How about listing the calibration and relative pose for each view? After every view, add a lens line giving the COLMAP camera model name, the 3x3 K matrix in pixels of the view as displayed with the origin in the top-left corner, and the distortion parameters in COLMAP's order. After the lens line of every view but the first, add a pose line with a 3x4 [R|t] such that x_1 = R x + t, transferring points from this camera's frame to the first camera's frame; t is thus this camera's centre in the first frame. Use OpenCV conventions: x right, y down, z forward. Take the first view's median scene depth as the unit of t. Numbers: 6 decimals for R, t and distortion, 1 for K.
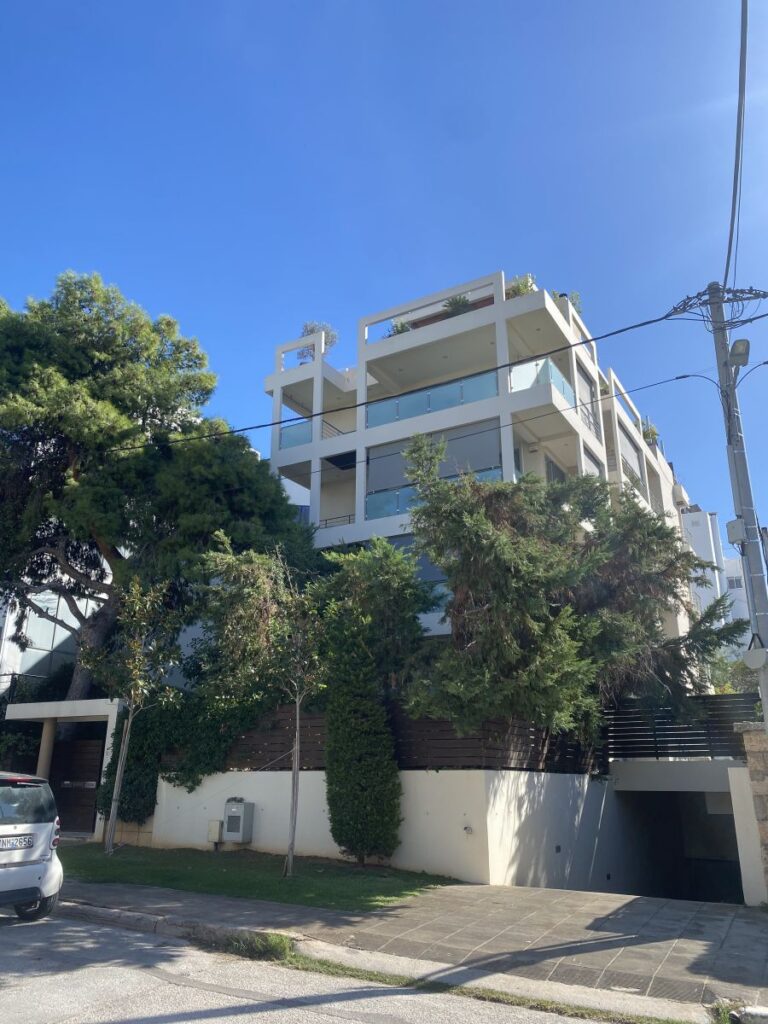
lens RADIAL K [[768.0, 0, 384.0], [0, 768.0, 512.0], [0, 0, 1]] dist [-0.000514, -0.000040]
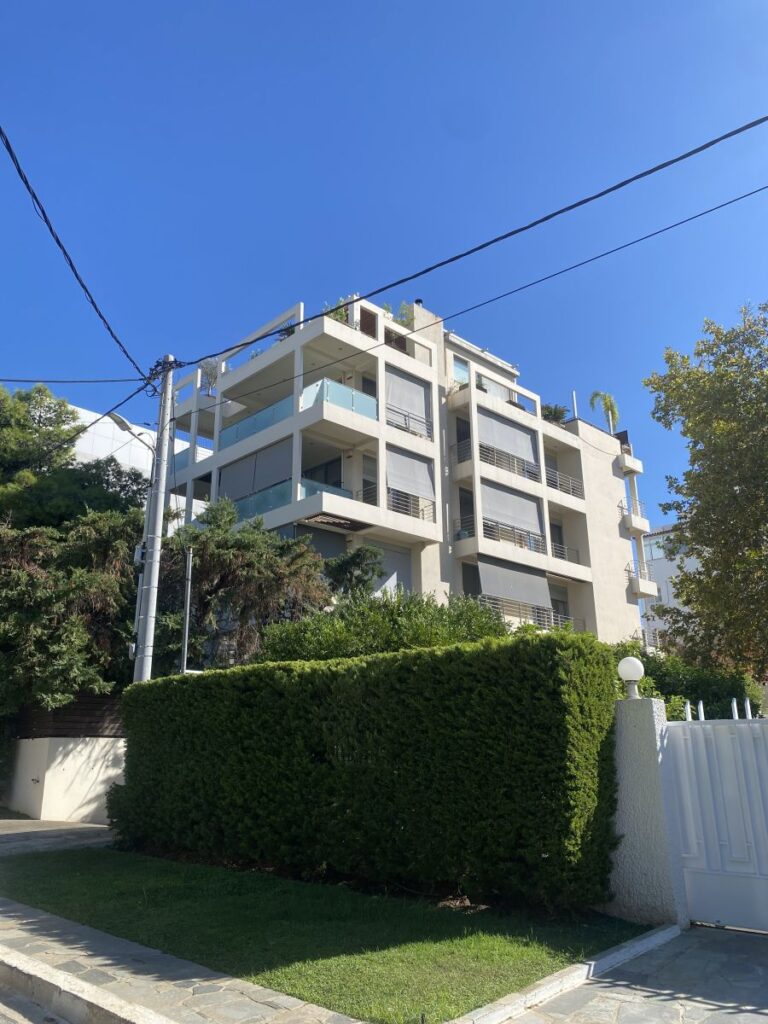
lens RADIAL K [[768.0, 0, 384.0], [0, 768.0, 512.0], [0, 0, 1]] dist [-0.000514, -0.000040]
pose [[0.965545, -0.089753, -0.244268, 0.549550], [0.097585, 0.995024, 0.020125, -0.017889], [0.241246, -0.043268, 0.969499, -0.087263]]
